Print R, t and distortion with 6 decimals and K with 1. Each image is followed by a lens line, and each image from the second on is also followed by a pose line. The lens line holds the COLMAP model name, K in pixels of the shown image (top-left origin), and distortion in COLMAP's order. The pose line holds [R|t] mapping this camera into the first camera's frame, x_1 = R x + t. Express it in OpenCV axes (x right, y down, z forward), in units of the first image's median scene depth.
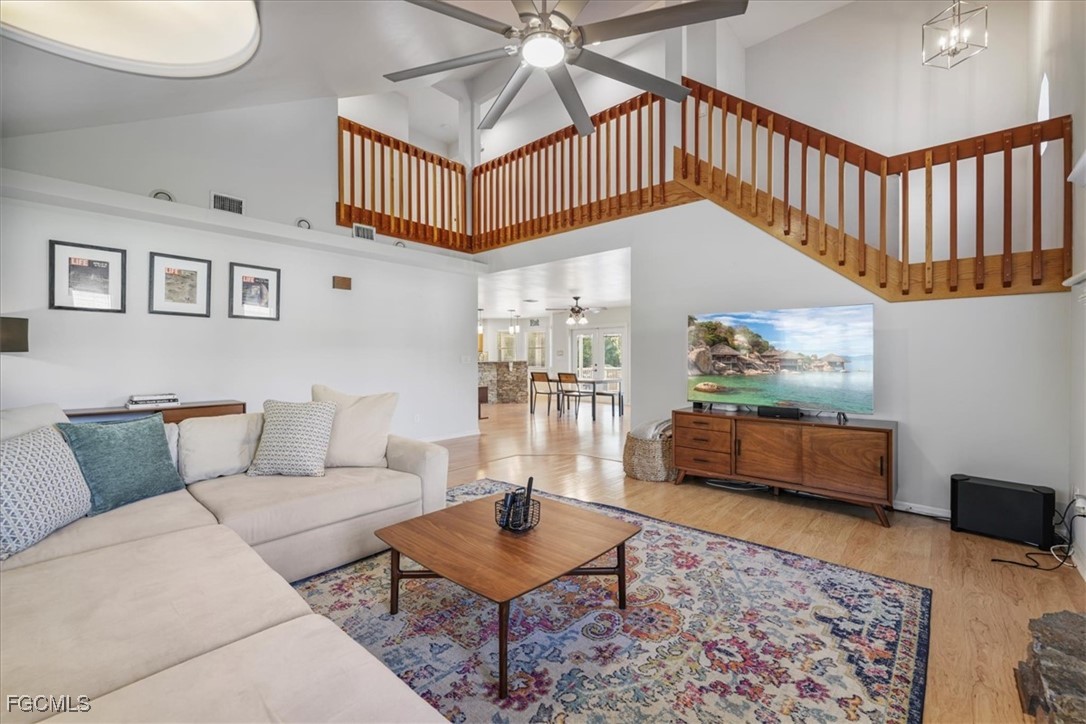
lens RADIAL K [[458.4, 0, 547.3], [0, 458.4, 361.8], [0, 0, 1]] dist [0.004495, 0.000447]
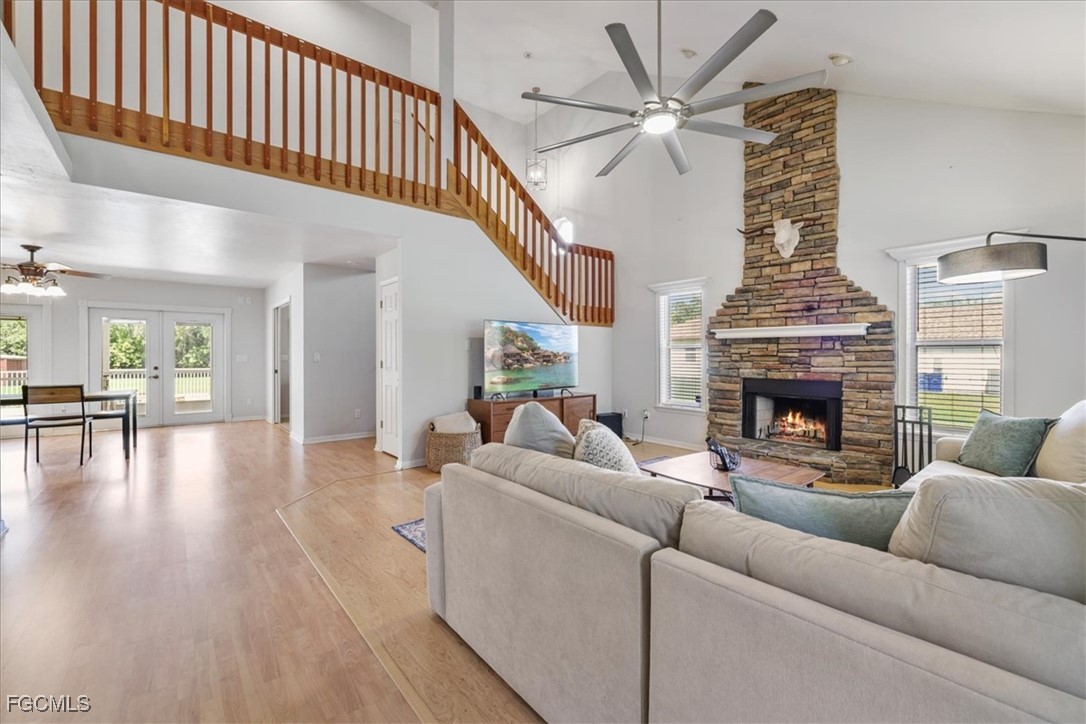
lens RADIAL K [[458.4, 0, 547.5], [0, 458.4, 357.9], [0, 0, 1]] dist [0.004495, 0.000447]
pose [[0.159235, -0.007086, 0.987215, -0.778380], [0.013605, 0.999895, 0.004982, -0.005604], [-0.987147, 0.012637, 0.159315, 0.626830]]
